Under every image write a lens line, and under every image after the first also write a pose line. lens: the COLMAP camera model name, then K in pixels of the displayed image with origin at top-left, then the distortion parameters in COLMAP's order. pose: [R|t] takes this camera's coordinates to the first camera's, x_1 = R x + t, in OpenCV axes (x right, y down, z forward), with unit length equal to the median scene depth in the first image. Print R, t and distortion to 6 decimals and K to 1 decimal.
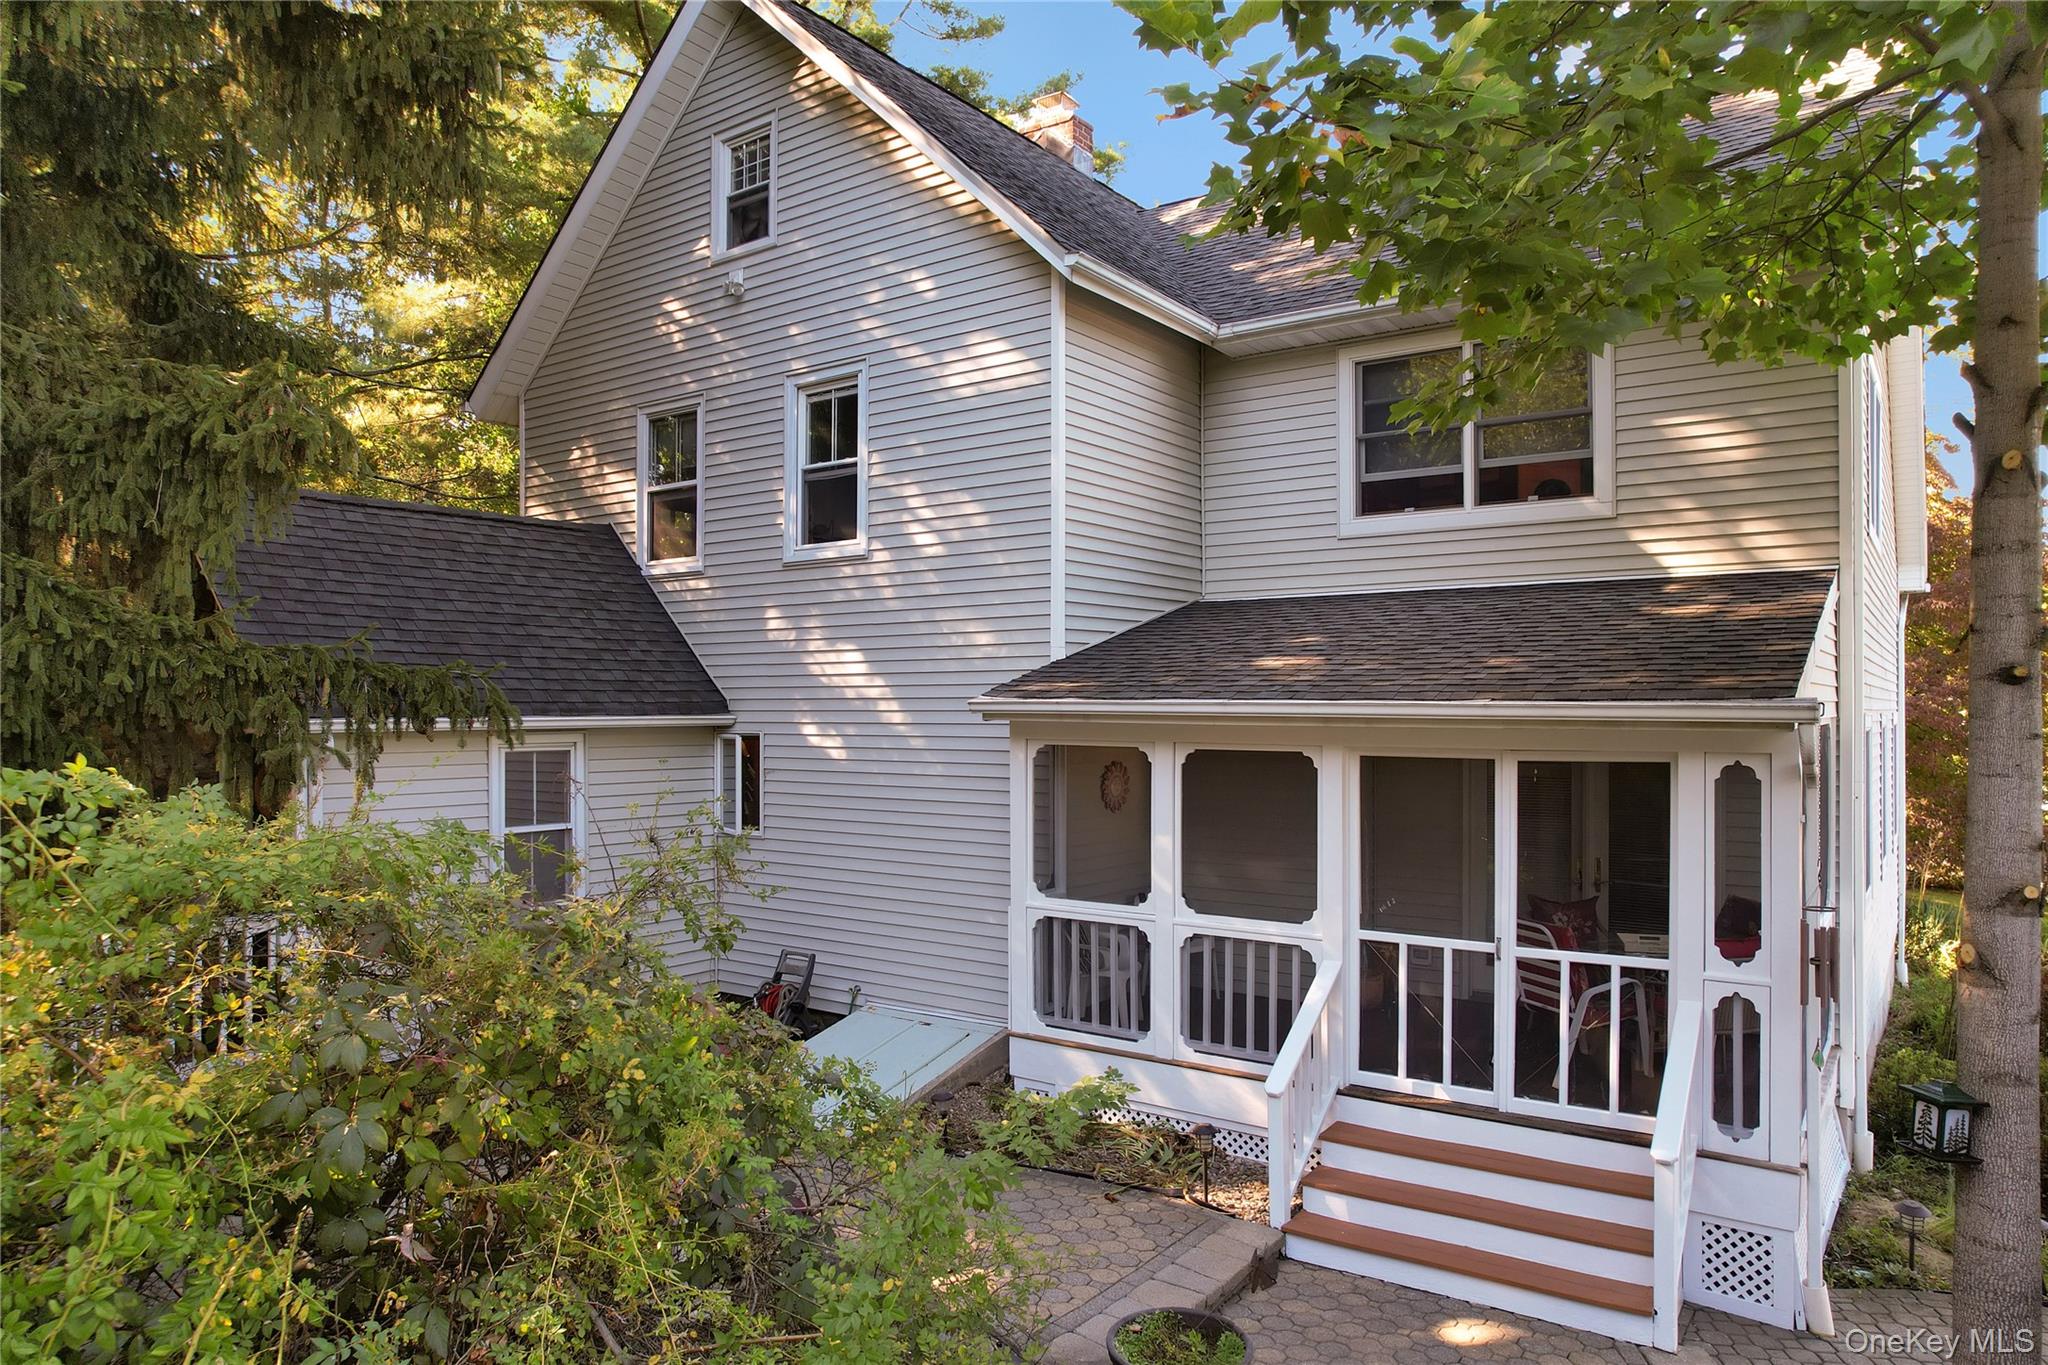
lens RADIAL K [[1312.6, 0, 1024.0], [0, 1312.6, 682.5], [0, 0, 1]] dist [-0.036581, 0.021595]
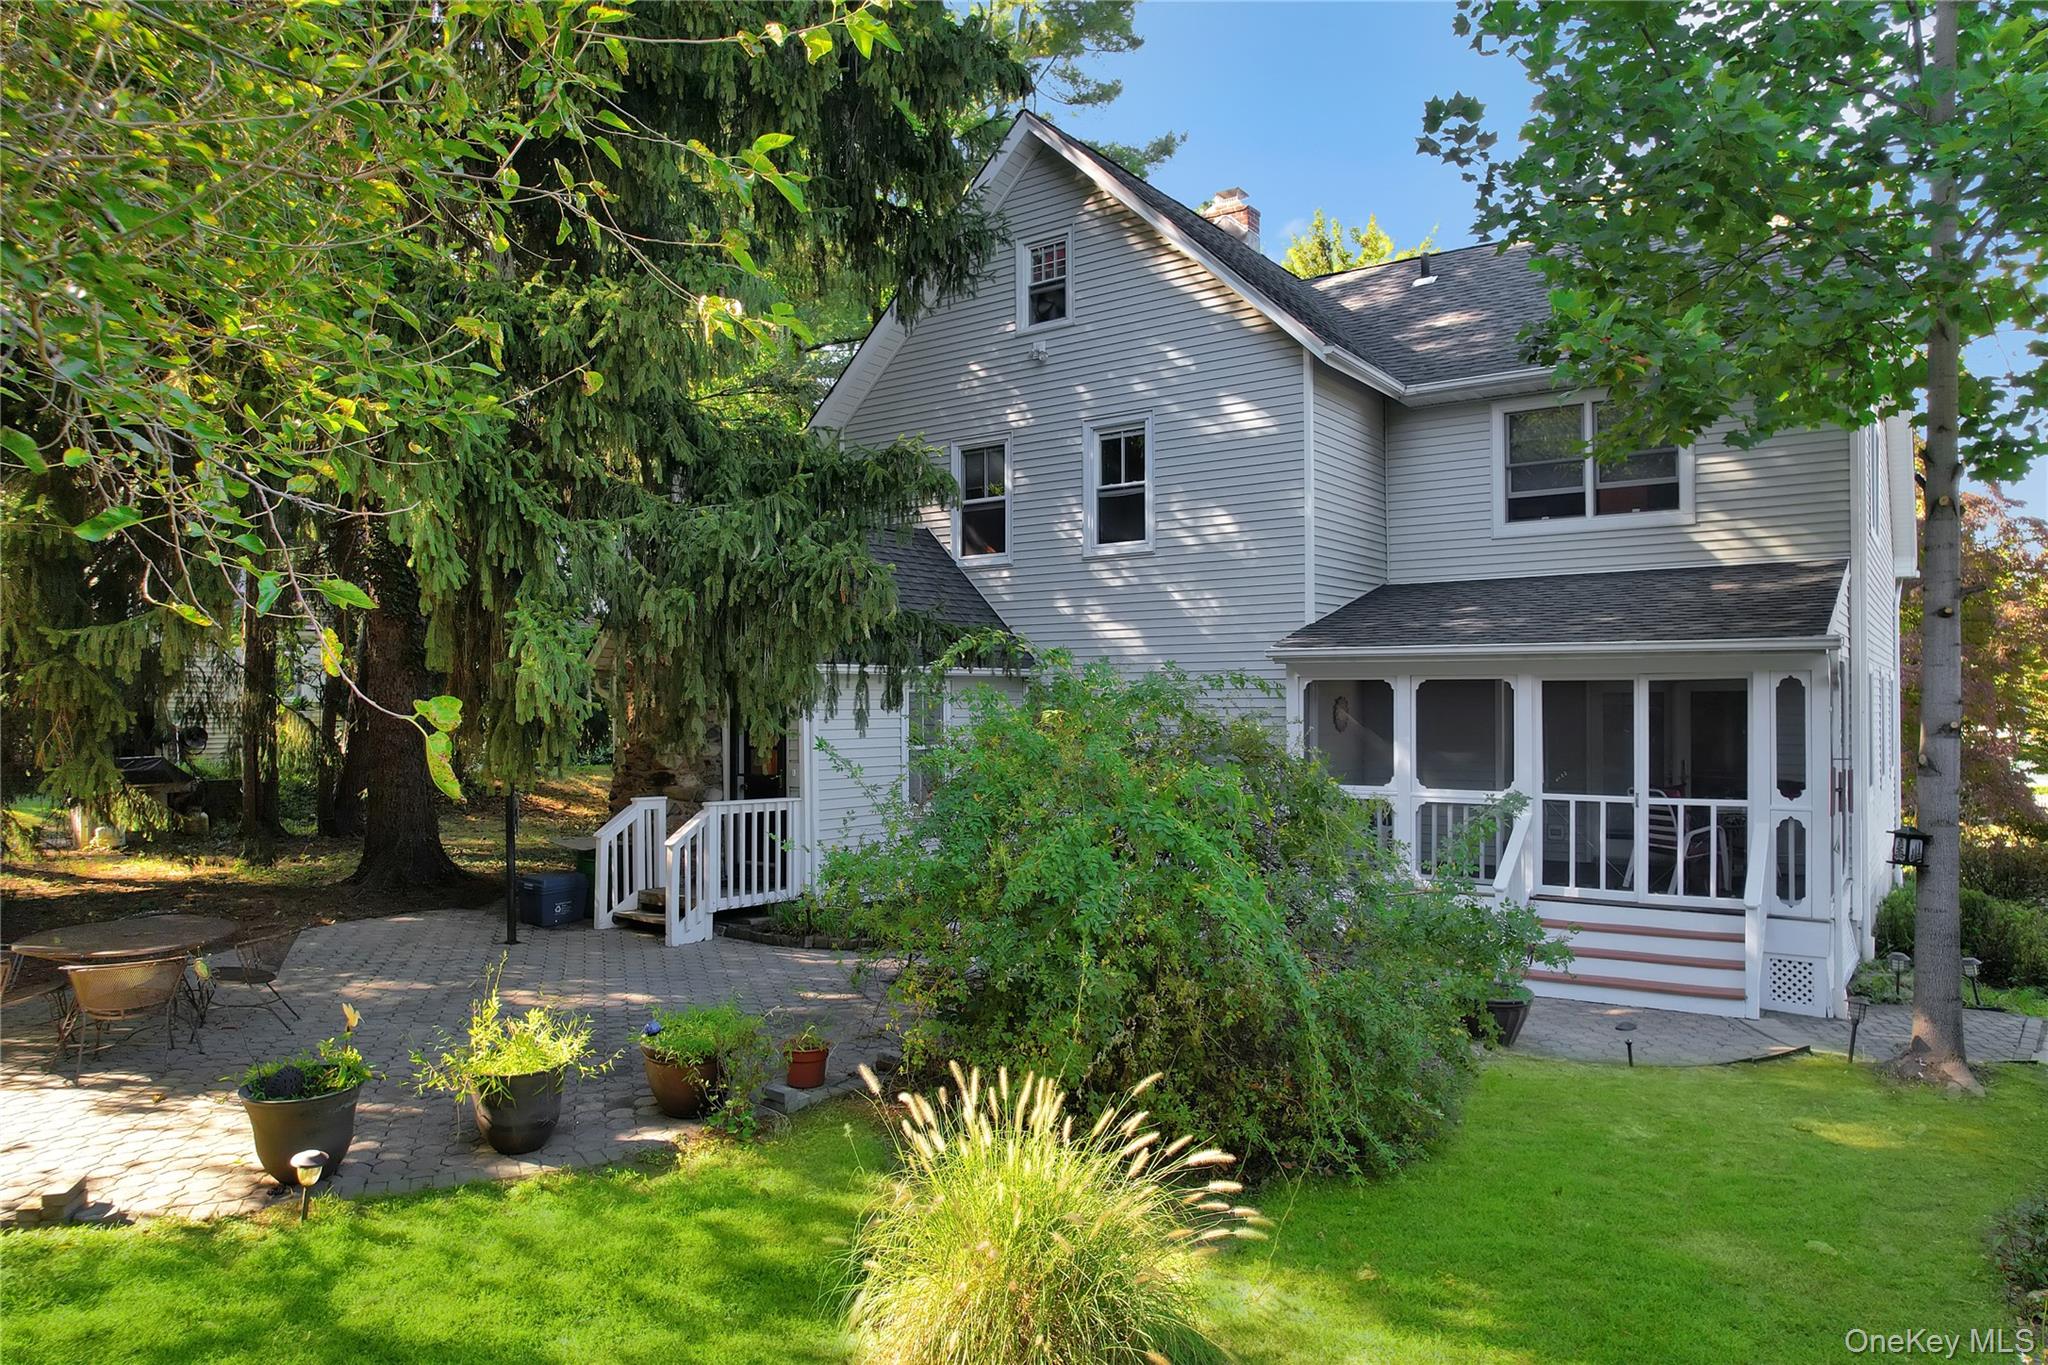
lens RADIAL K [[1320.3, 0, 1024.0], [0, 1320.3, 682.5], [0, 0, 1]] dist [-0.028521, 0.001576]
pose [[0.999994, -0.003333, -0.000356, -0.320751], [0.003334, 0.999993, 0.001556, 0.048930], [0.000350, -0.001558, 0.999999, -0.498751]]
